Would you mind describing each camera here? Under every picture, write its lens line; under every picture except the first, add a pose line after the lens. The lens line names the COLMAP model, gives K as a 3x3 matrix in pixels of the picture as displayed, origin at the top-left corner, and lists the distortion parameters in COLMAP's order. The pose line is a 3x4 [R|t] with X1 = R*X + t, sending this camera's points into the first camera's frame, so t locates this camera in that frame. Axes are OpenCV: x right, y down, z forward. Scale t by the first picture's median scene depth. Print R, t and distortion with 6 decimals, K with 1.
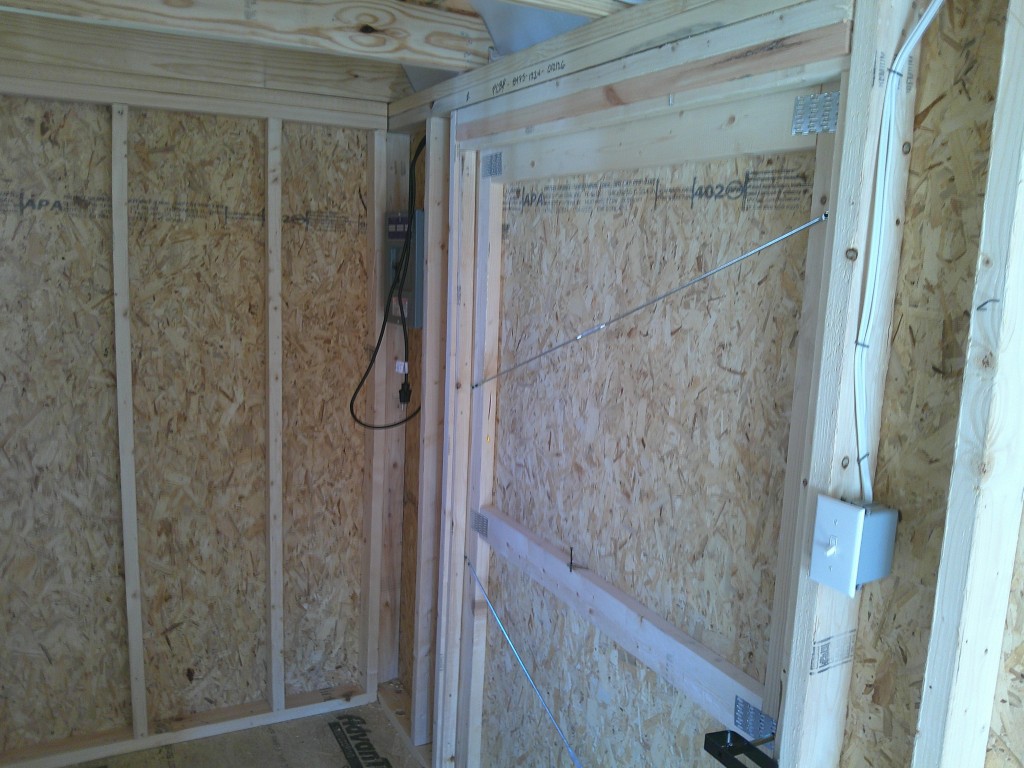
lens RADIAL K [[849.5, 0, 512.0], [0, 849.5, 384.0], [0, 0, 1]] dist [0.158349, -0.363682]
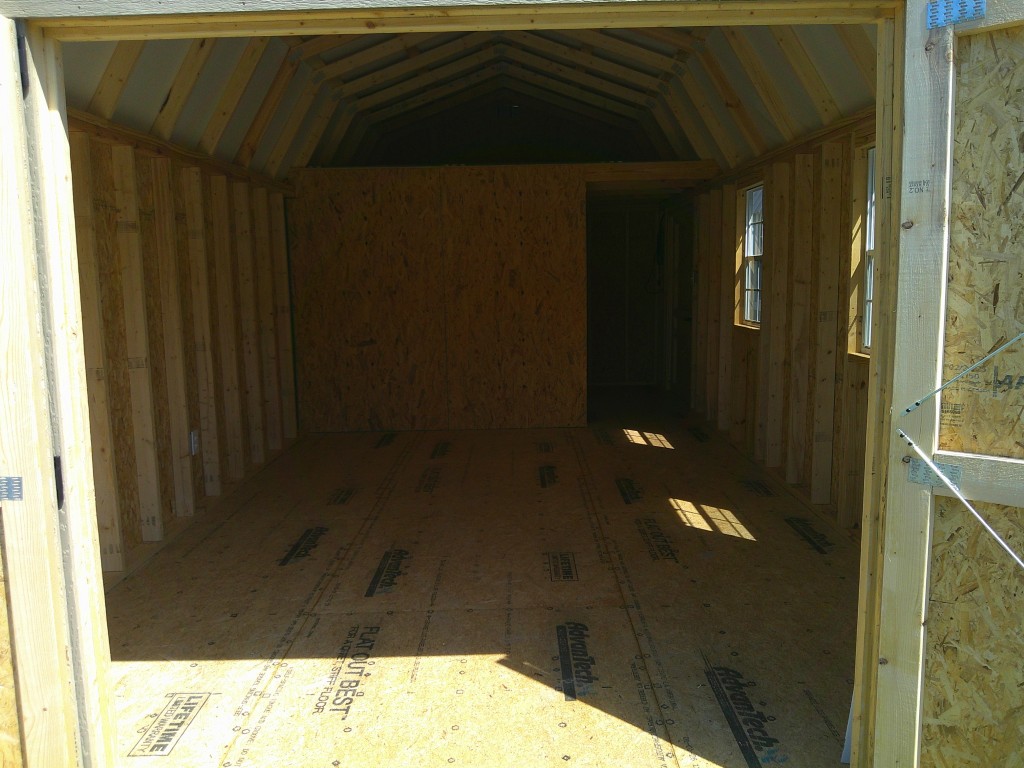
lens RADIAL K [[854.2, 0, 555.5], [0, 854.2, 384.3], [0, 0, 1]] dist [0.127982, -0.004325]
pose [[0.918645, 0.011748, -0.394908, 0.885690], [-0.026340, 0.999155, -0.031550, 0.550235], [0.394204, 0.039385, 0.918179, -2.429921]]
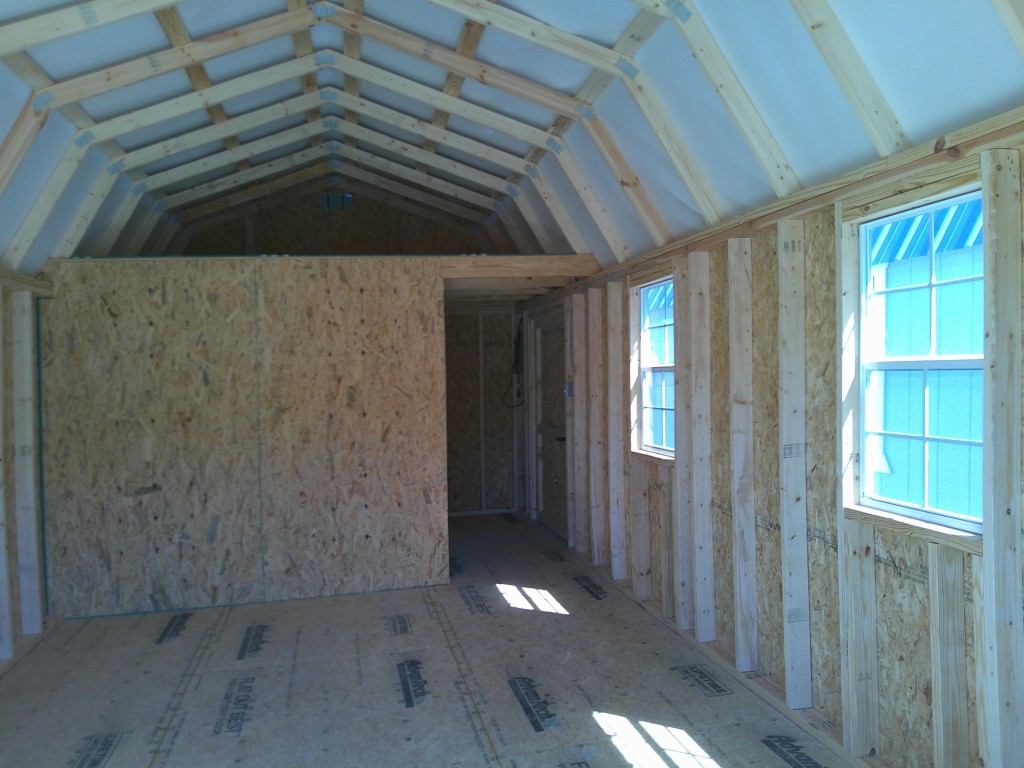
lens RADIAL K [[849.5, 0, 512.0], [0, 849.5, 384.0], [0, 0, 1]] dist [0.158349, -0.363682]
pose [[0.965442, -0.051014, -0.255577, 0.638879], [0.011664, 0.988130, -0.153175, 0.441993], [0.260357, 0.144901, 0.954577, -1.973409]]
